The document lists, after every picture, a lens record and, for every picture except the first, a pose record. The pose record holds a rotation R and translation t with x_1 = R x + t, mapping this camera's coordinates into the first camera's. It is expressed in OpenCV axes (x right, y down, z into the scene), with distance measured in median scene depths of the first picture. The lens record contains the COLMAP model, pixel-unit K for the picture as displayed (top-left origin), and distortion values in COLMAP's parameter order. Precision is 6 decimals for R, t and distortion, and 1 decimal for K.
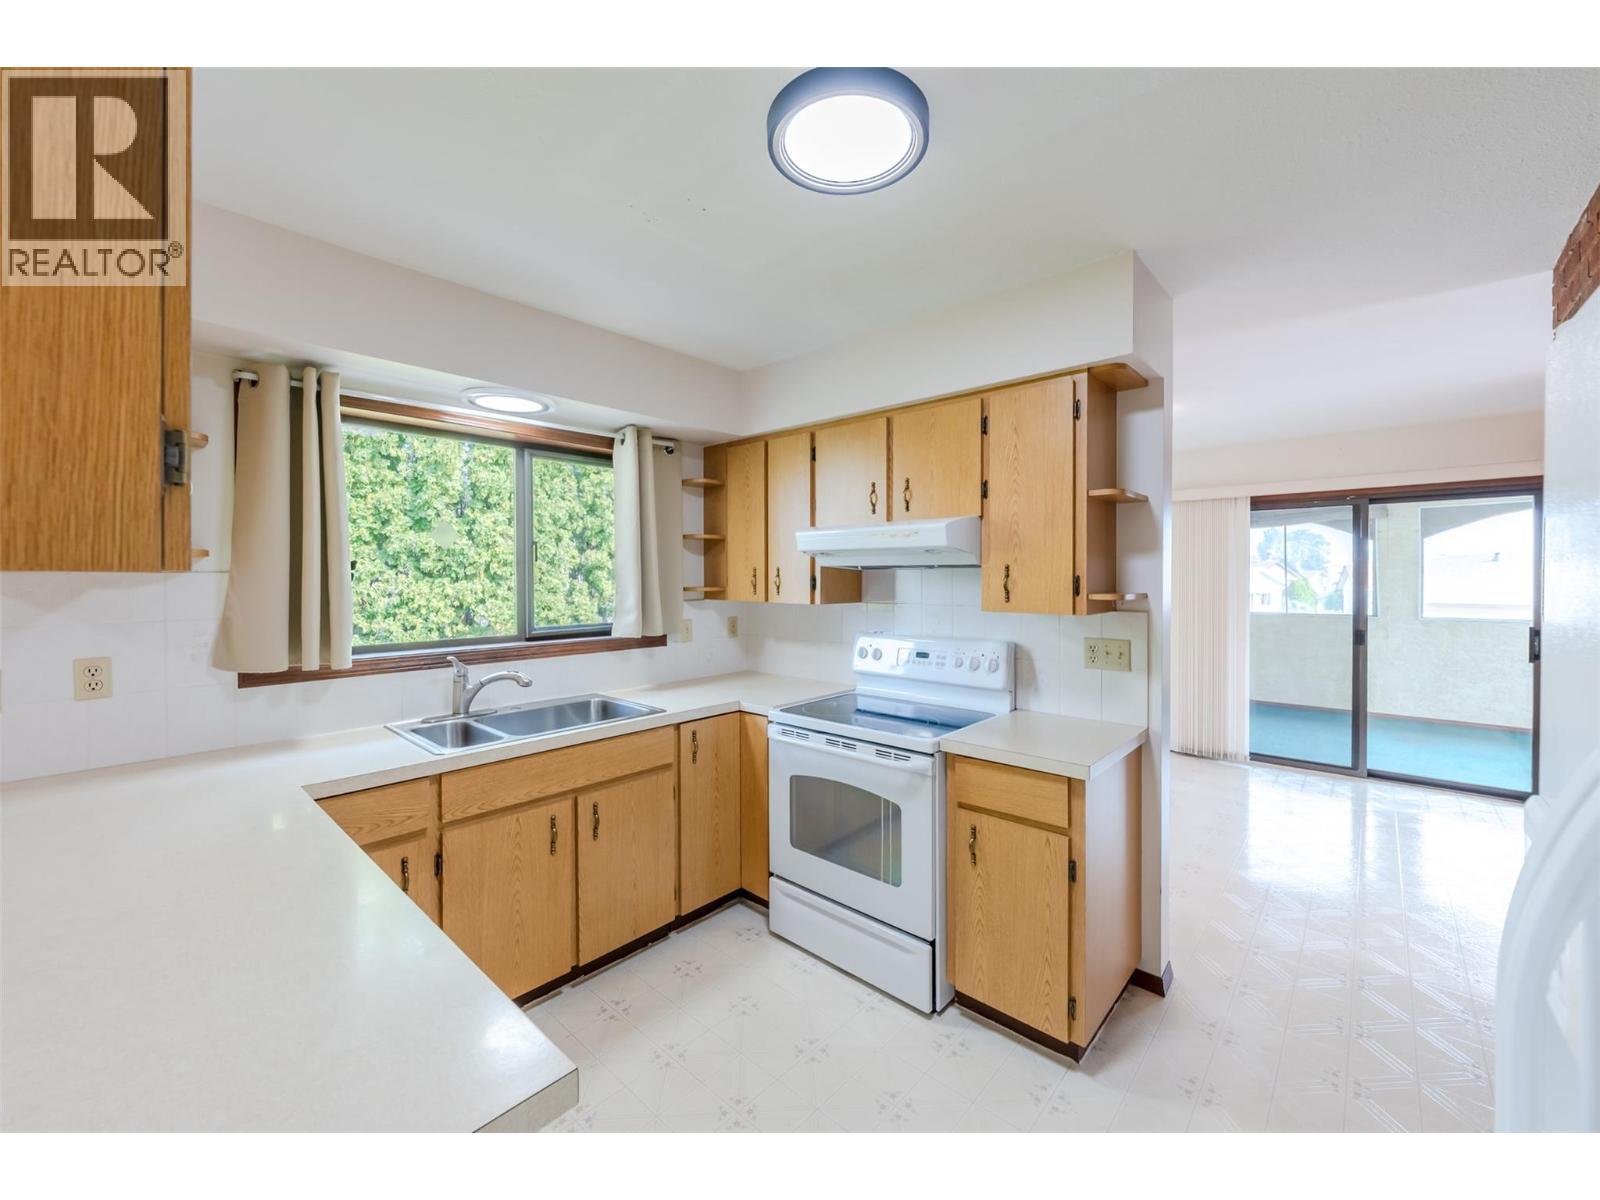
lens RADIAL K [[639.4, 0, 819.1], [0, 639.4, 575.0], [0, 0, 1]] dist [0.000044, -0.000061]
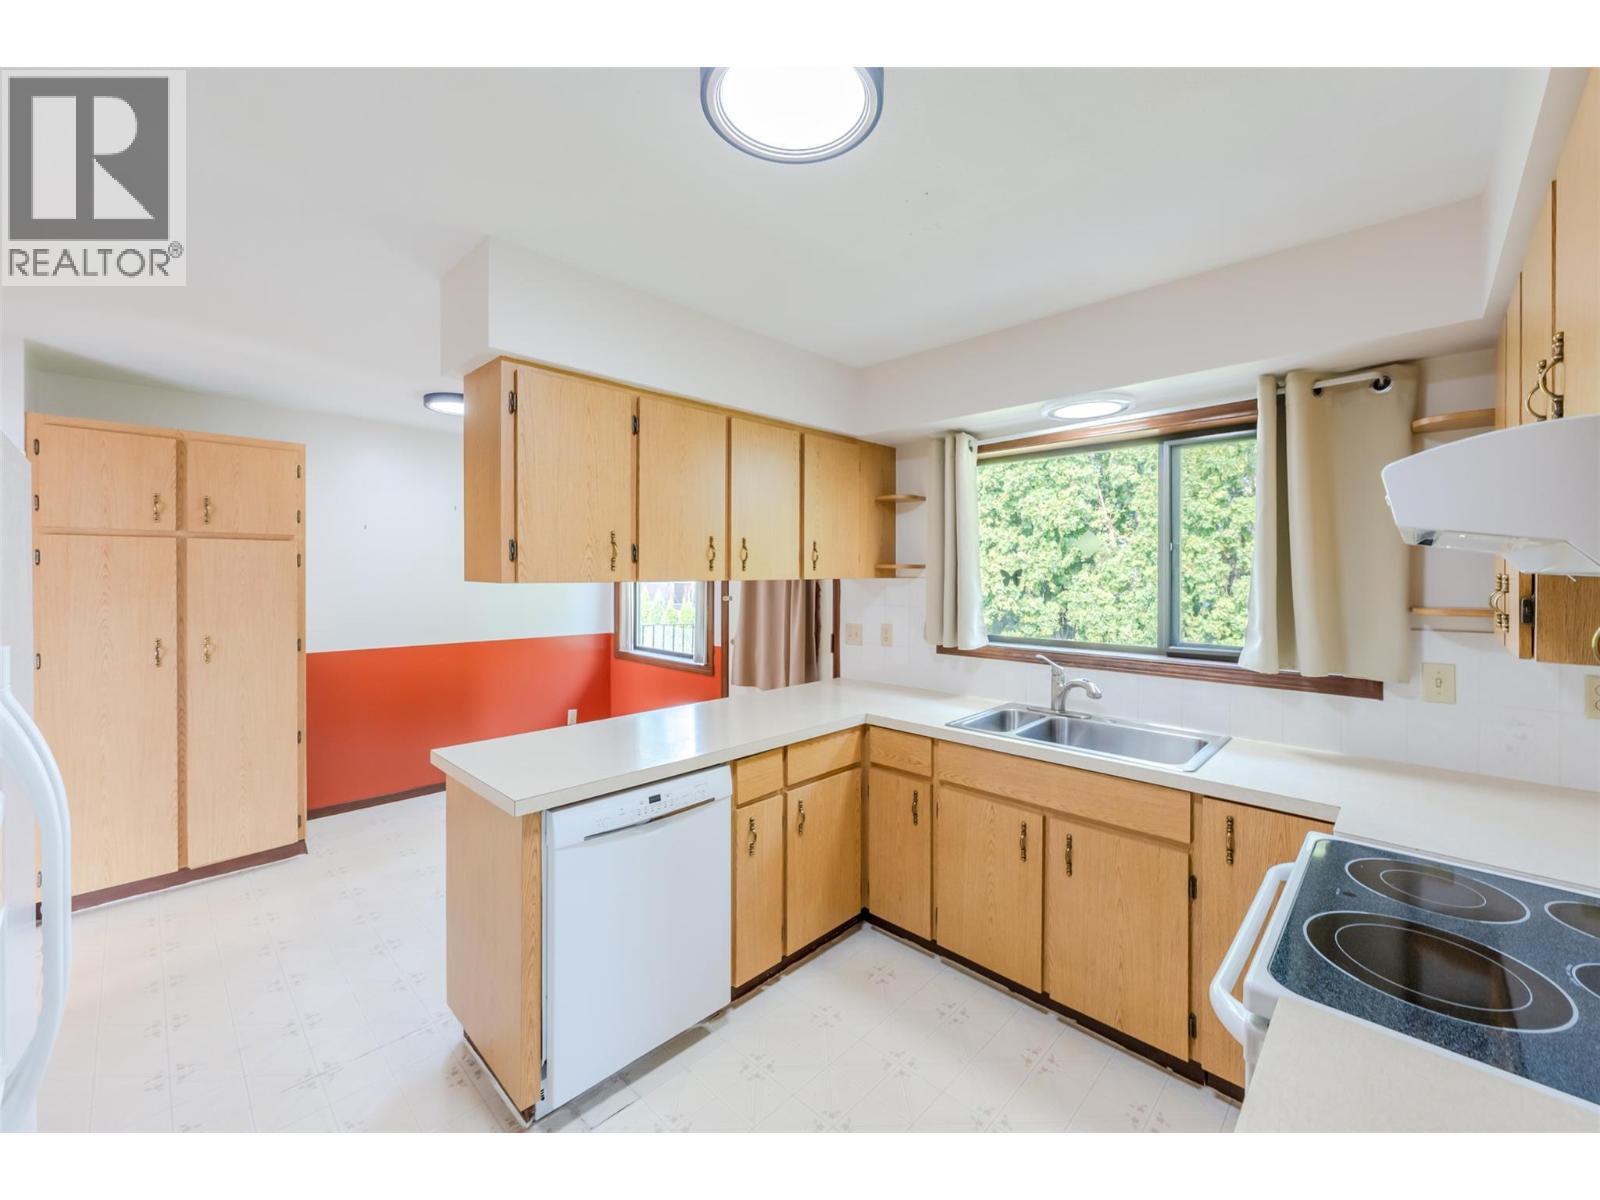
lens RADIAL K [[639.4, 0, 797.9], [0, 639.4, 574.4], [0, 0, 1]] dist [0.000044, -0.000061]
pose [[-0.052489, 0.001947, -0.998620, 0.546790], [-0.004427, 0.999988, 0.002183, -0.012732], [0.998612, 0.004536, -0.052480, 0.628369]]
